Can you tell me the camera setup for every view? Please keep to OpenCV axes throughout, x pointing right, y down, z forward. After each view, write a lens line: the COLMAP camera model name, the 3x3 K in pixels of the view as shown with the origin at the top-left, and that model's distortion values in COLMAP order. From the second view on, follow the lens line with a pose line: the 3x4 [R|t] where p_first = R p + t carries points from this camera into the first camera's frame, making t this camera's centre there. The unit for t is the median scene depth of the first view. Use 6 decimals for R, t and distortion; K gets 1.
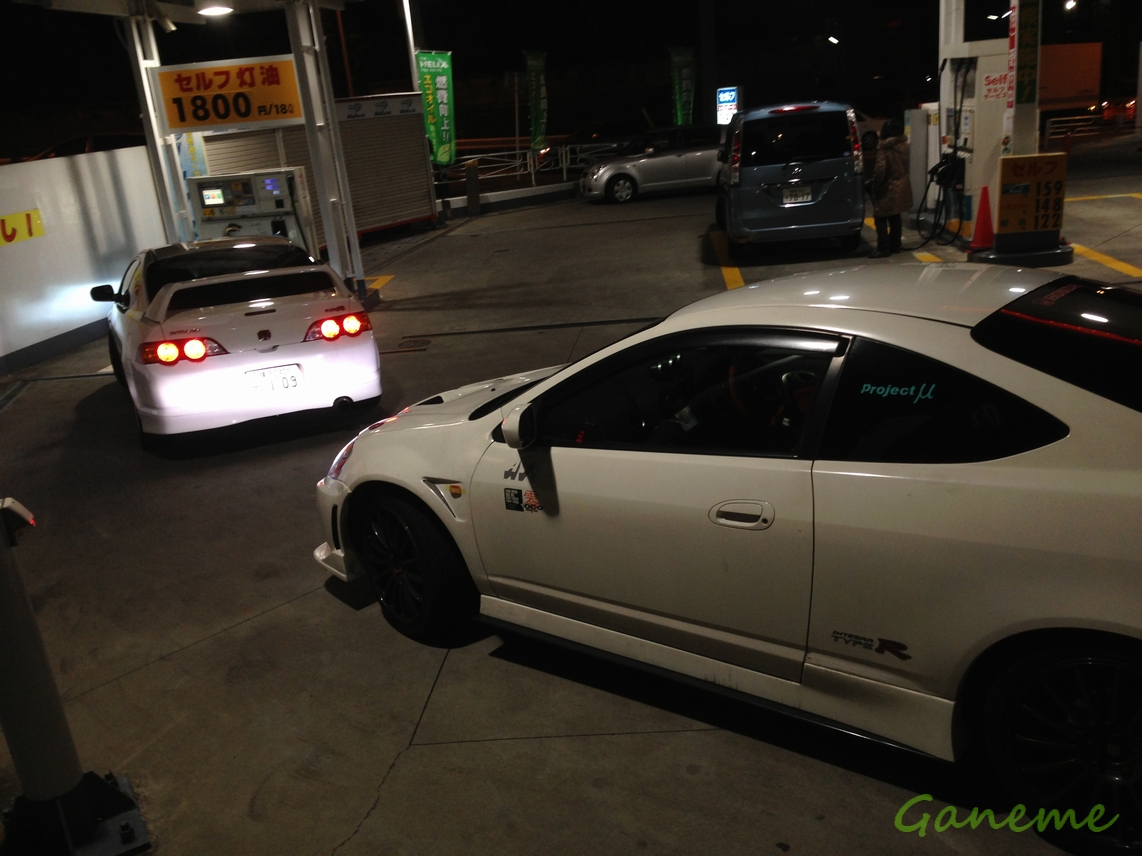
lens RADIAL K [[1086.3, 0, 570.9], [0, 1086.3, 432.4], [0, 0, 1]] dist [0.001387, 0.000000]
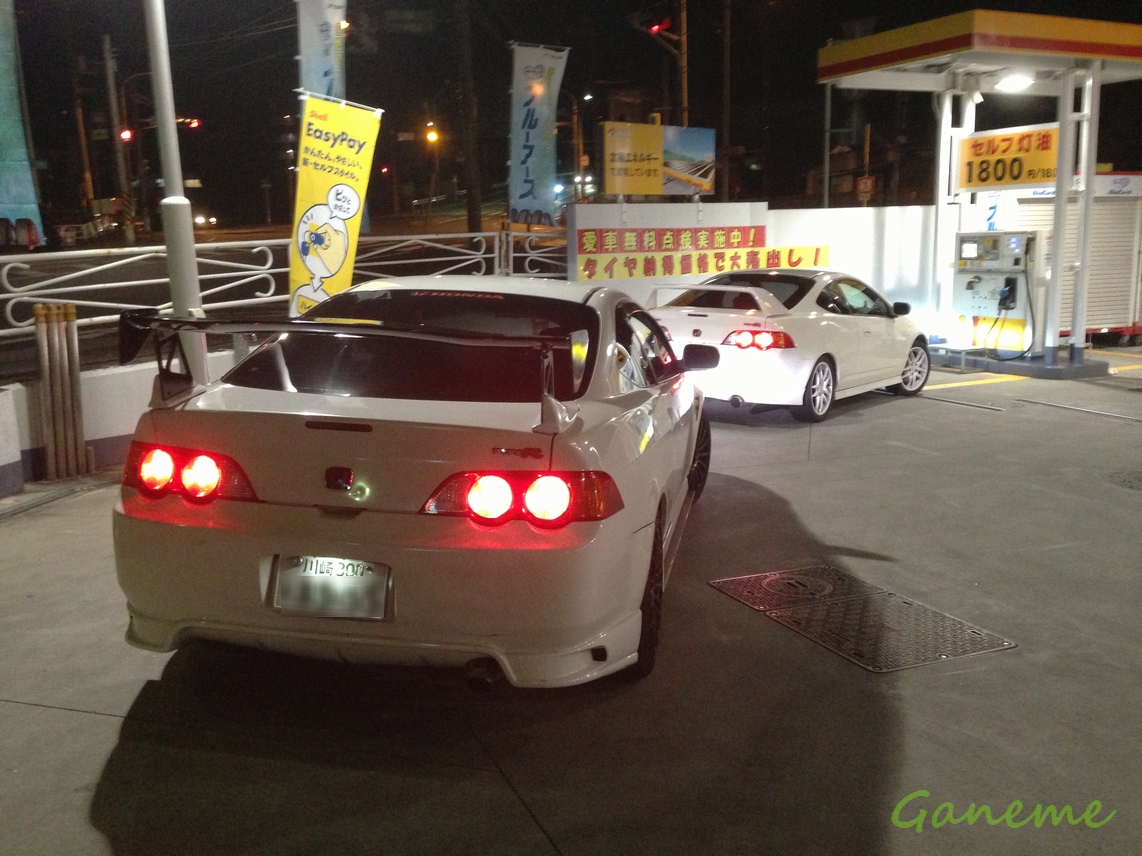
lens RADIAL K [[1086.3, 0, 571.9], [0, 1086.3, 424.5], [0, 0, 1]] dist [0.001387, 0.000000]
pose [[0.448436, 0.220944, -0.866077, 0.483396], [-0.282395, 0.954356, 0.097247, -0.042594], [0.848032, 0.200967, 0.490362, 0.158361]]
